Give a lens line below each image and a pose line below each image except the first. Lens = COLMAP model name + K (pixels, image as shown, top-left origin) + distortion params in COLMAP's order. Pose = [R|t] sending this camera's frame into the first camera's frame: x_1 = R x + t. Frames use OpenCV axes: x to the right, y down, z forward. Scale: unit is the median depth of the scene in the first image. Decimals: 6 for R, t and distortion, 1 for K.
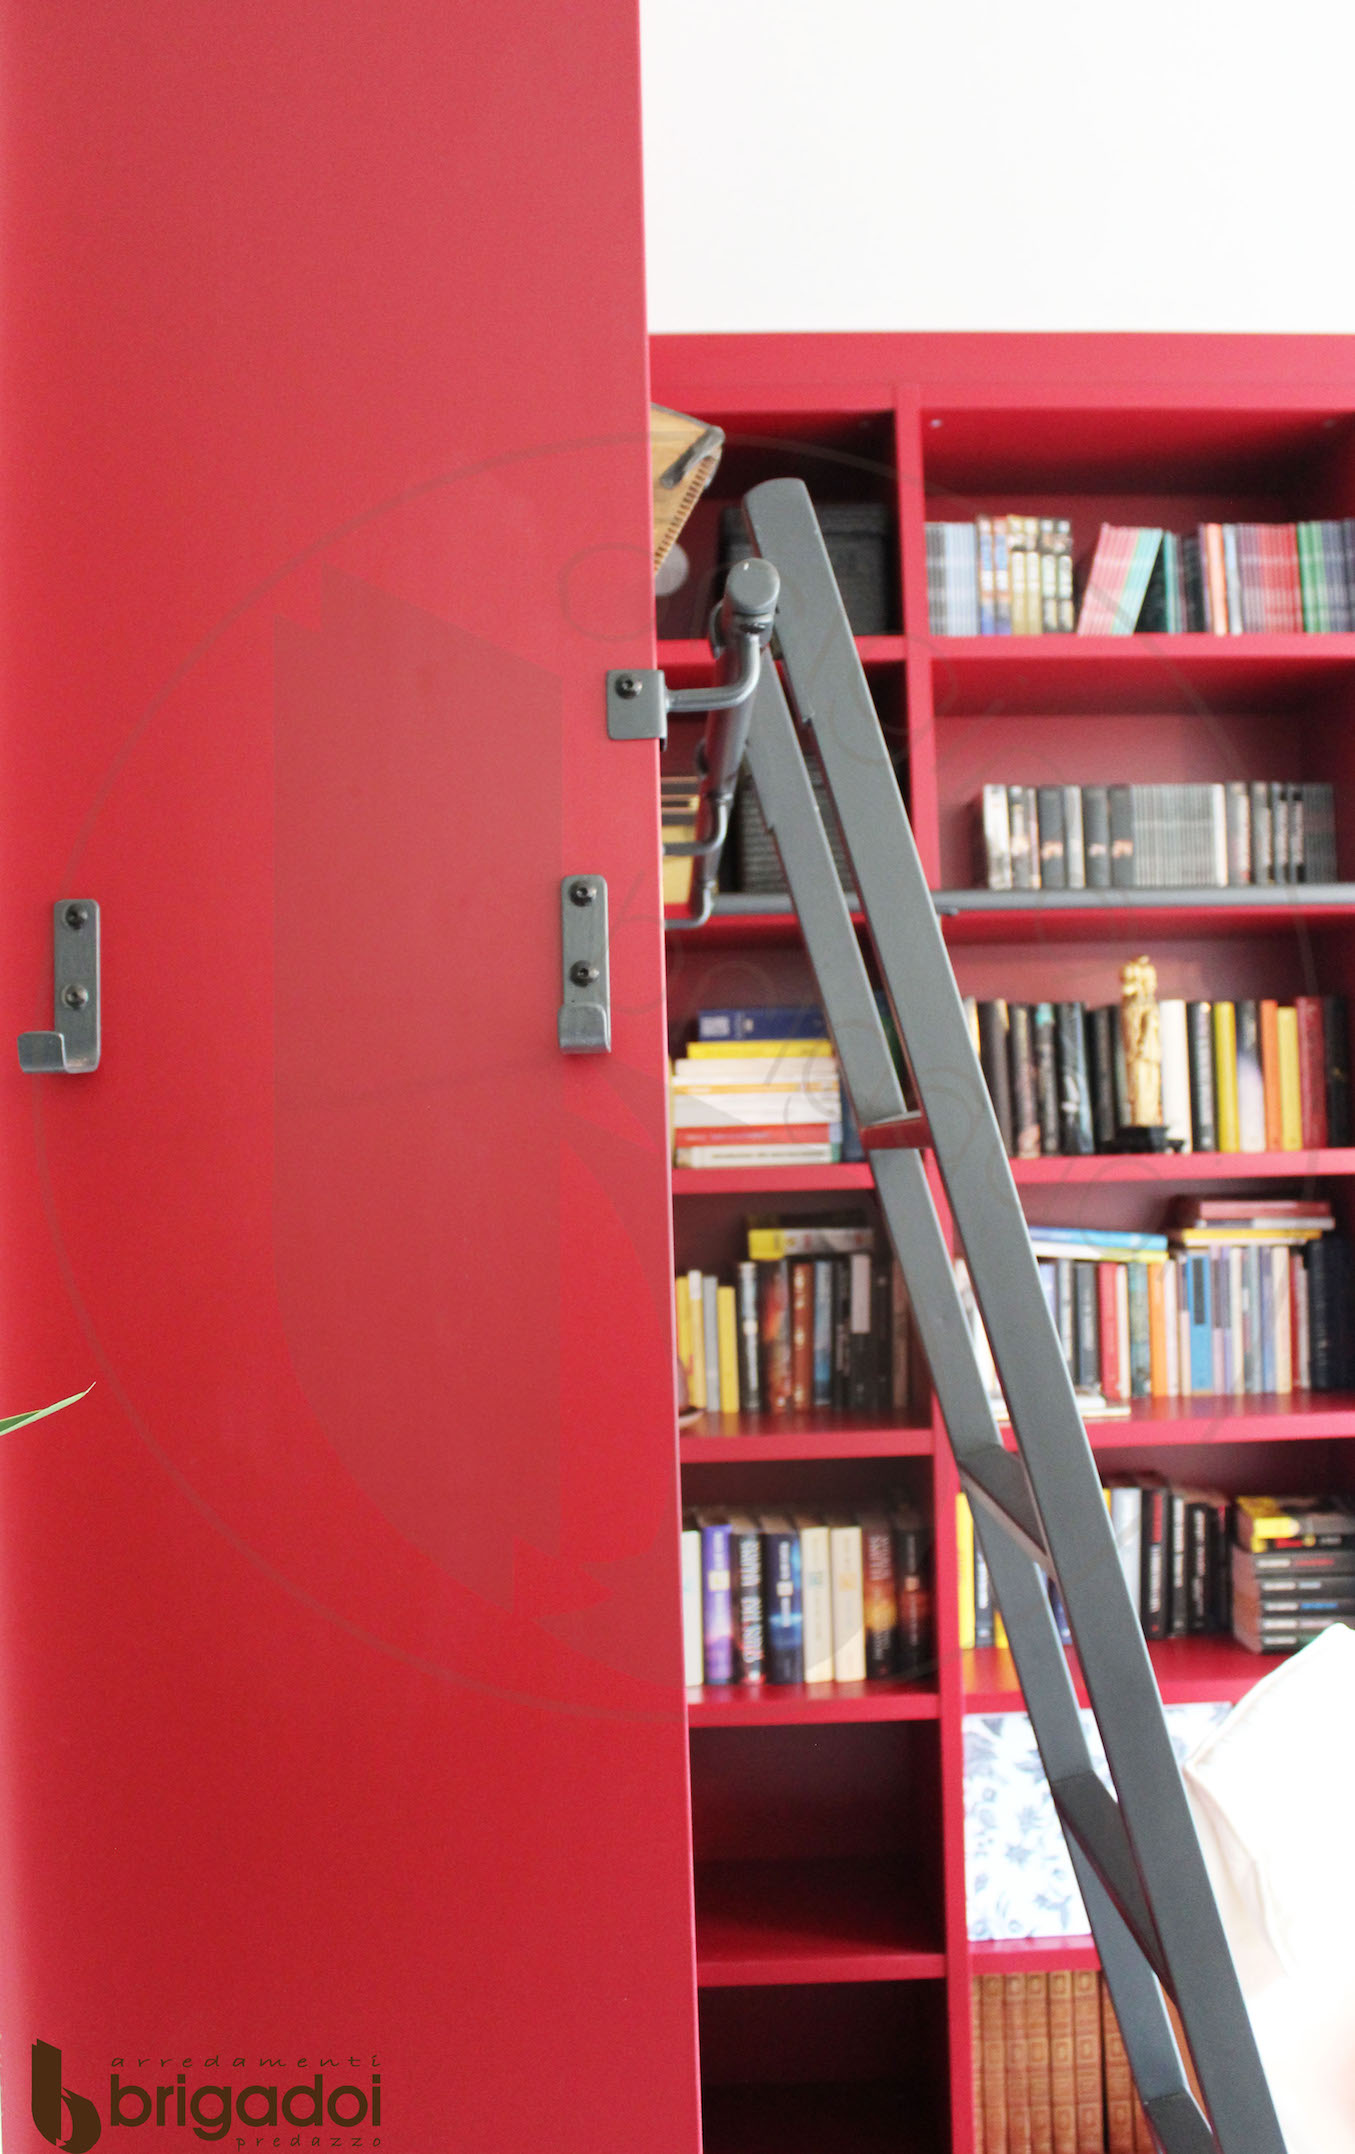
lens RADIAL K [[1919.0, 0, 677.5], [0, 1919.0, 1077.0], [0, 0, 1]] dist [-0.157419, 0.137975]
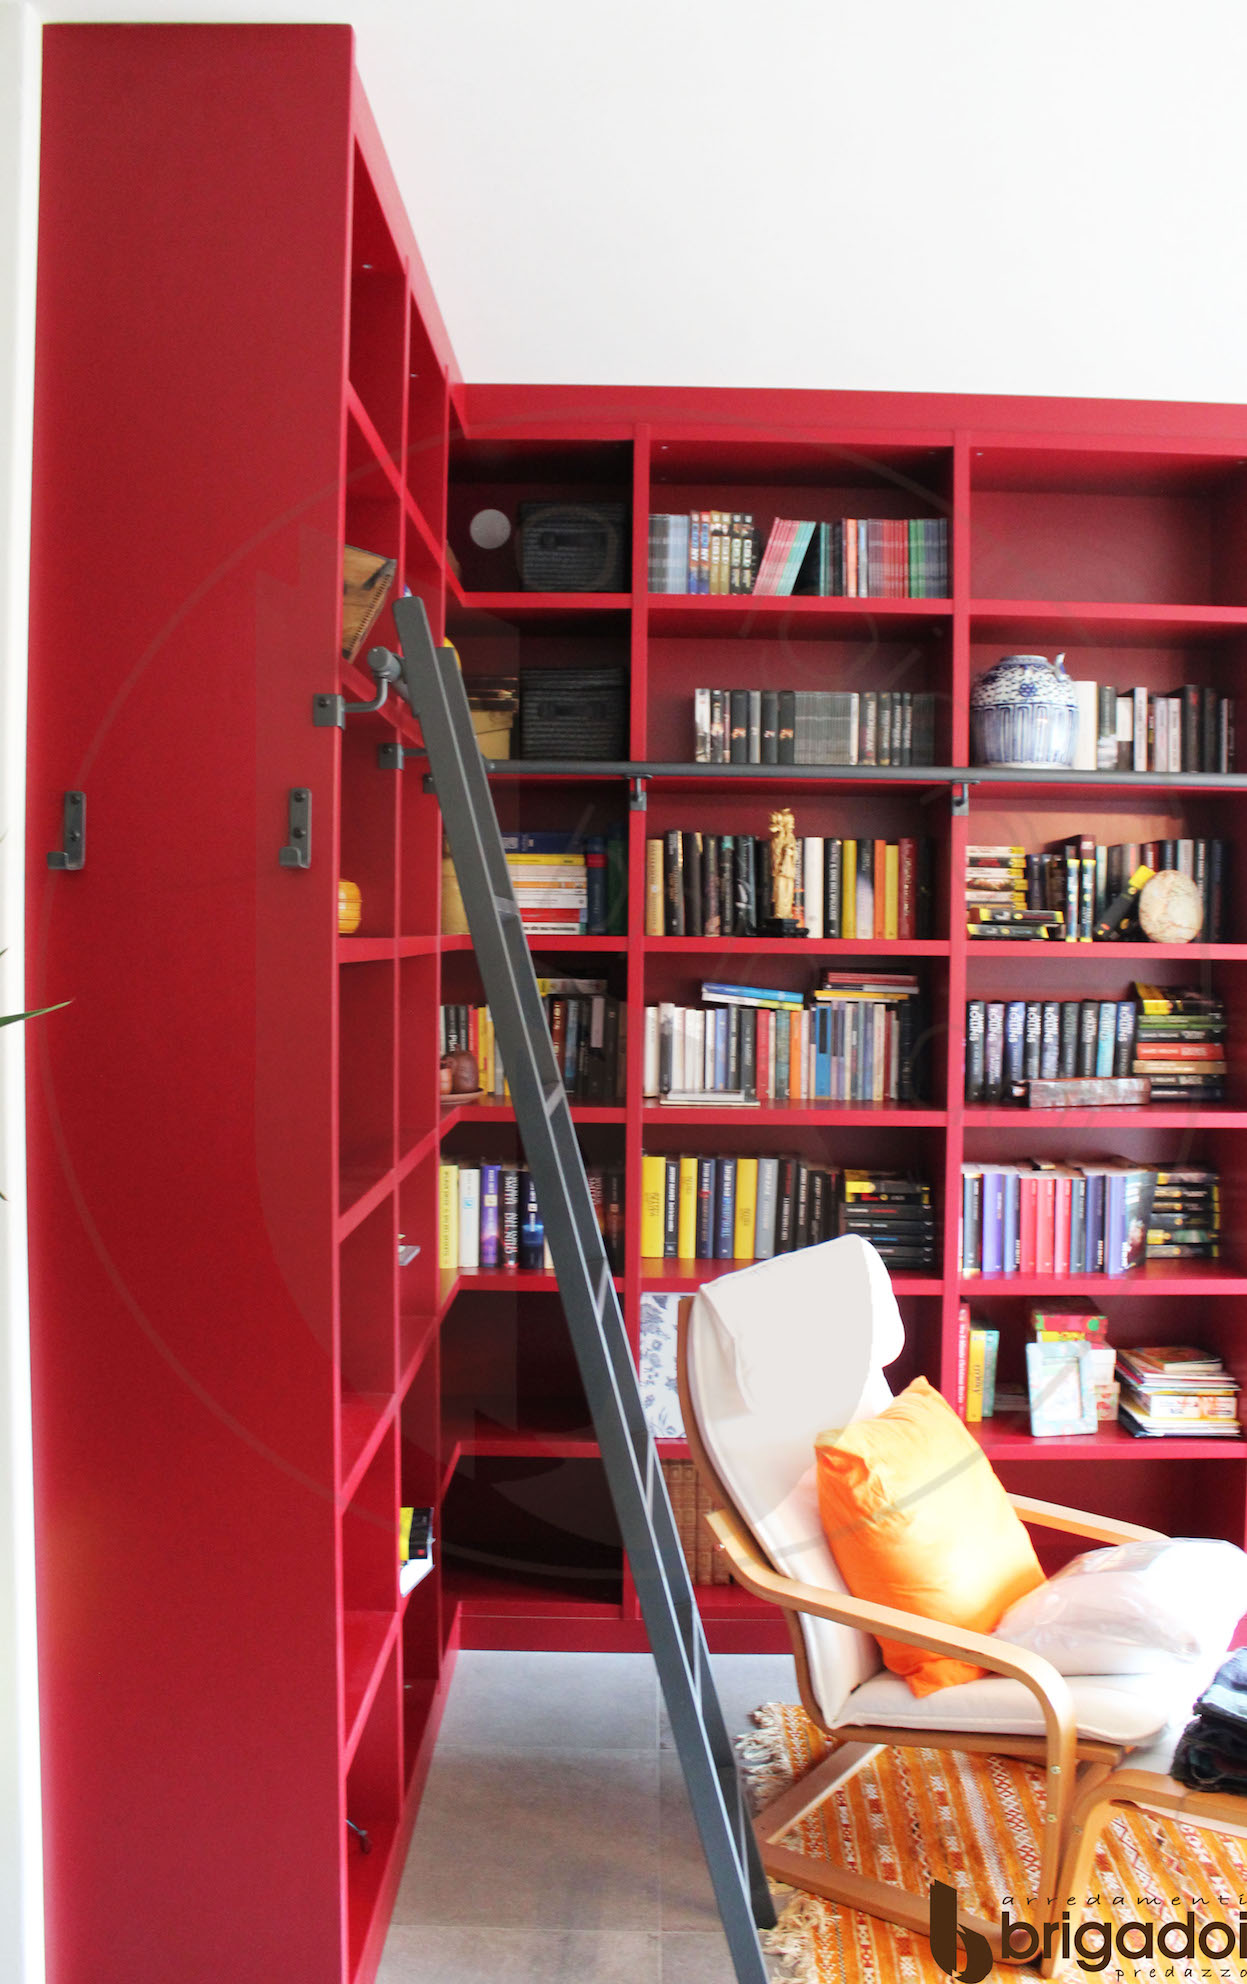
lens RADIAL K [[1767.6, 0, 623.5], [0, 1767.6, 992.0], [0, 0, 1]] dist [-0.157419, 0.137975]
pose [[0.998952, 0.039319, -0.023409, 0.149175], [-0.037586, 0.996815, 0.070343, -0.010537], [0.026100, -0.069389, 0.997248, -0.404196]]
